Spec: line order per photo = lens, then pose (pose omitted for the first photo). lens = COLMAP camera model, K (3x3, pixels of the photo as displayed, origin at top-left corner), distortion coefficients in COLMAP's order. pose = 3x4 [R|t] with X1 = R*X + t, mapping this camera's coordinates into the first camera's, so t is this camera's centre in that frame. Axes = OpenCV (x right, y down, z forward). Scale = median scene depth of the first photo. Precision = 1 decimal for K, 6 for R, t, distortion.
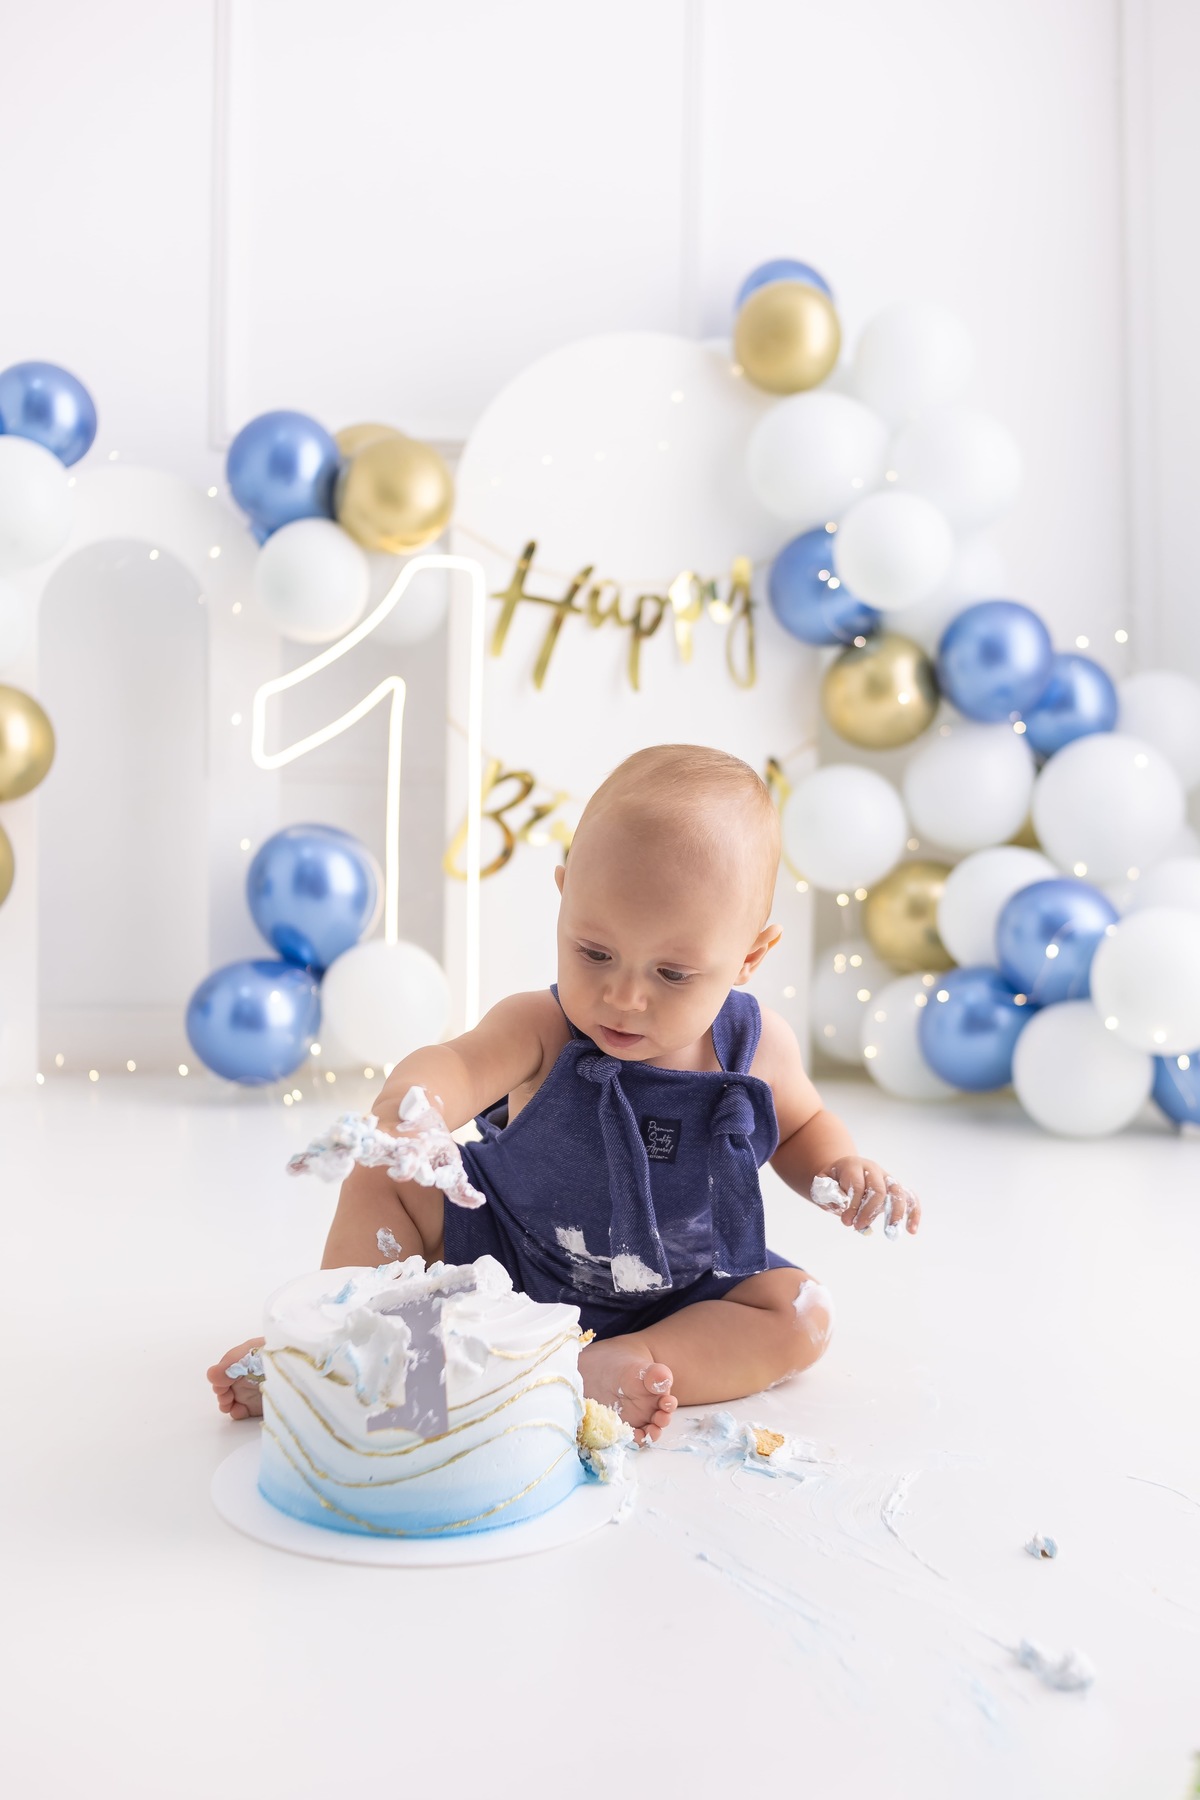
lens RADIAL K [[1877.5, 0, 602.3], [0, 1877.5, 866.2], [0, 0, 1]] dist [-0.096981, 0.217408]
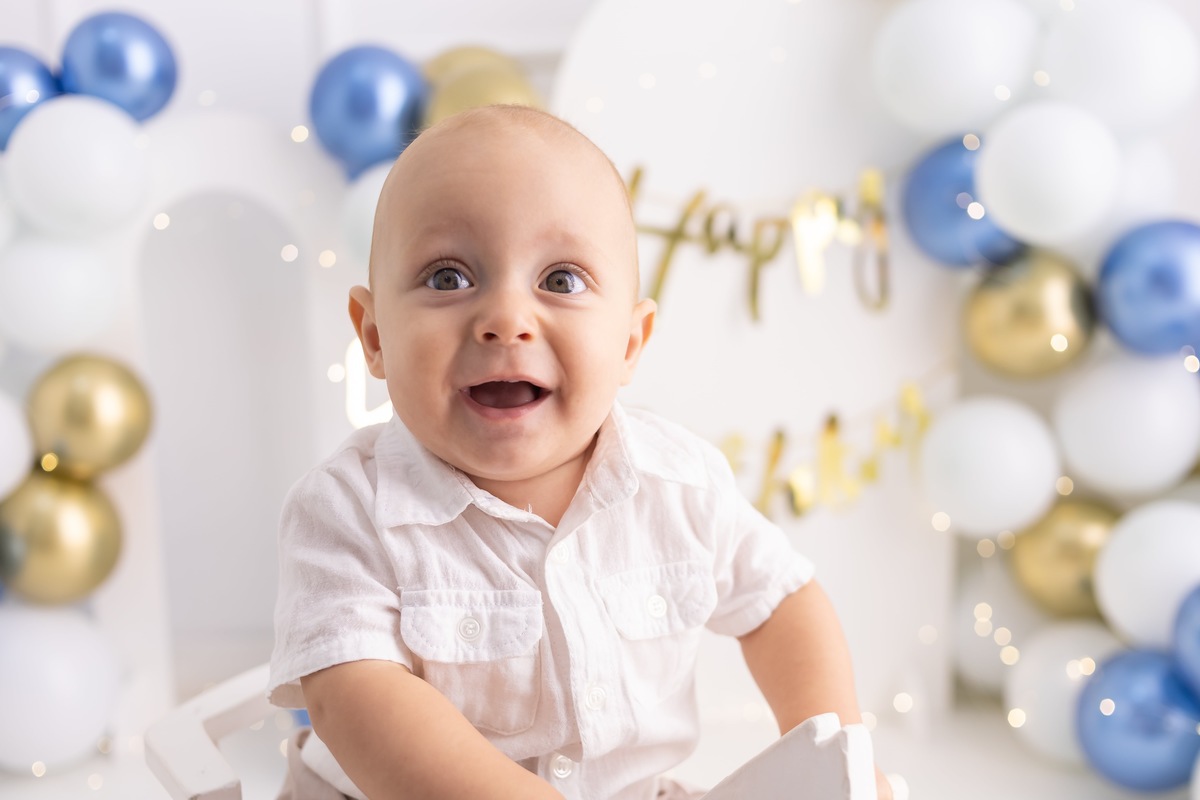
lens RADIAL K [[1309.9, 0, 583.2], [0, 1309.9, 395.3], [0, 0, 1]] dist [-0.080469, -0.001918]
pose [[0.989048, -0.025008, -0.145458, 0.026517], [0.039131, 0.994702, 0.095060, -0.124288], [0.142310, -0.099711, 0.984787, 0.352159]]
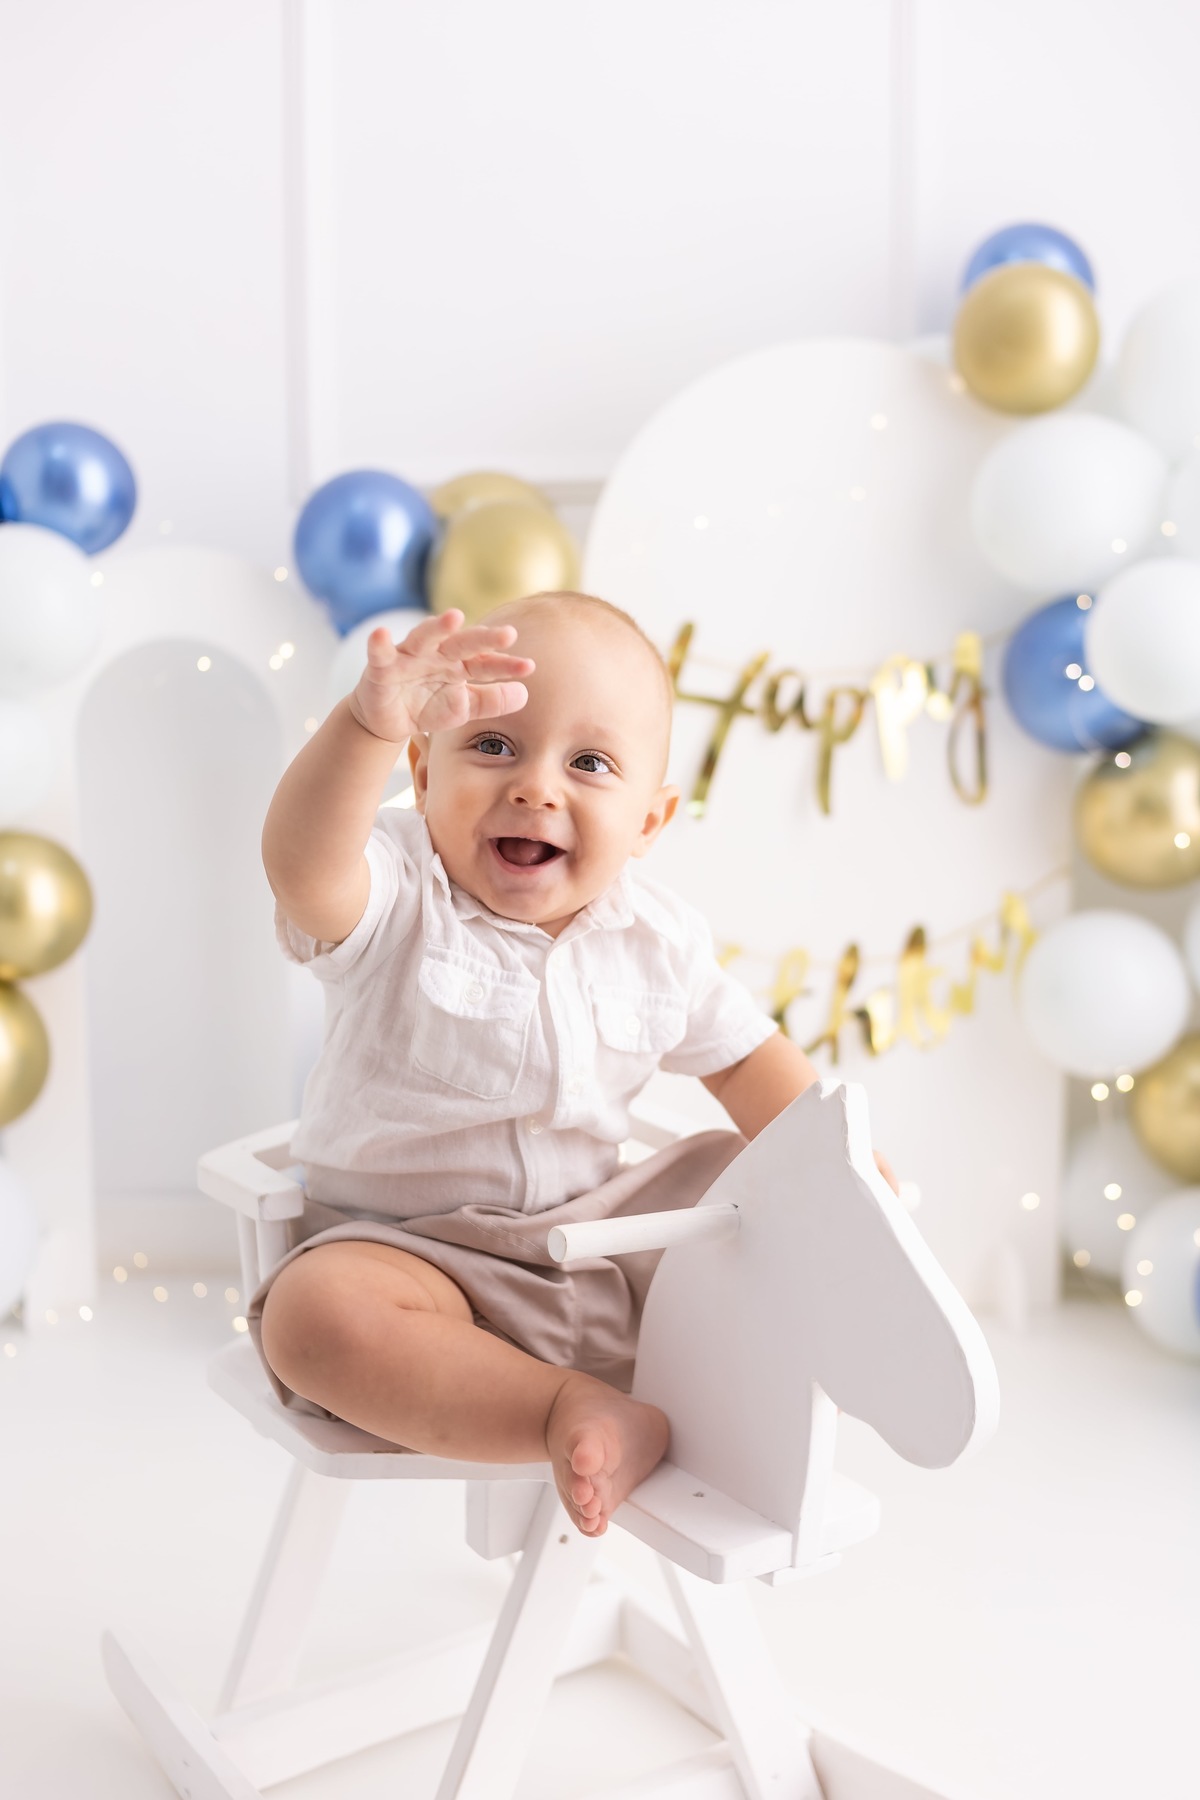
lens RADIAL K [[1895.8, 0, 600.0], [0, 1895.8, 900.0], [0, 0, 1]] dist [-0.074544, -0.000972]
pose [[0.986295, -0.002700, -0.164972, 0.054801], [0.014739, 0.997311, 0.071791, -0.117197], [0.164334, -0.073238, 0.983682, 0.223515]]
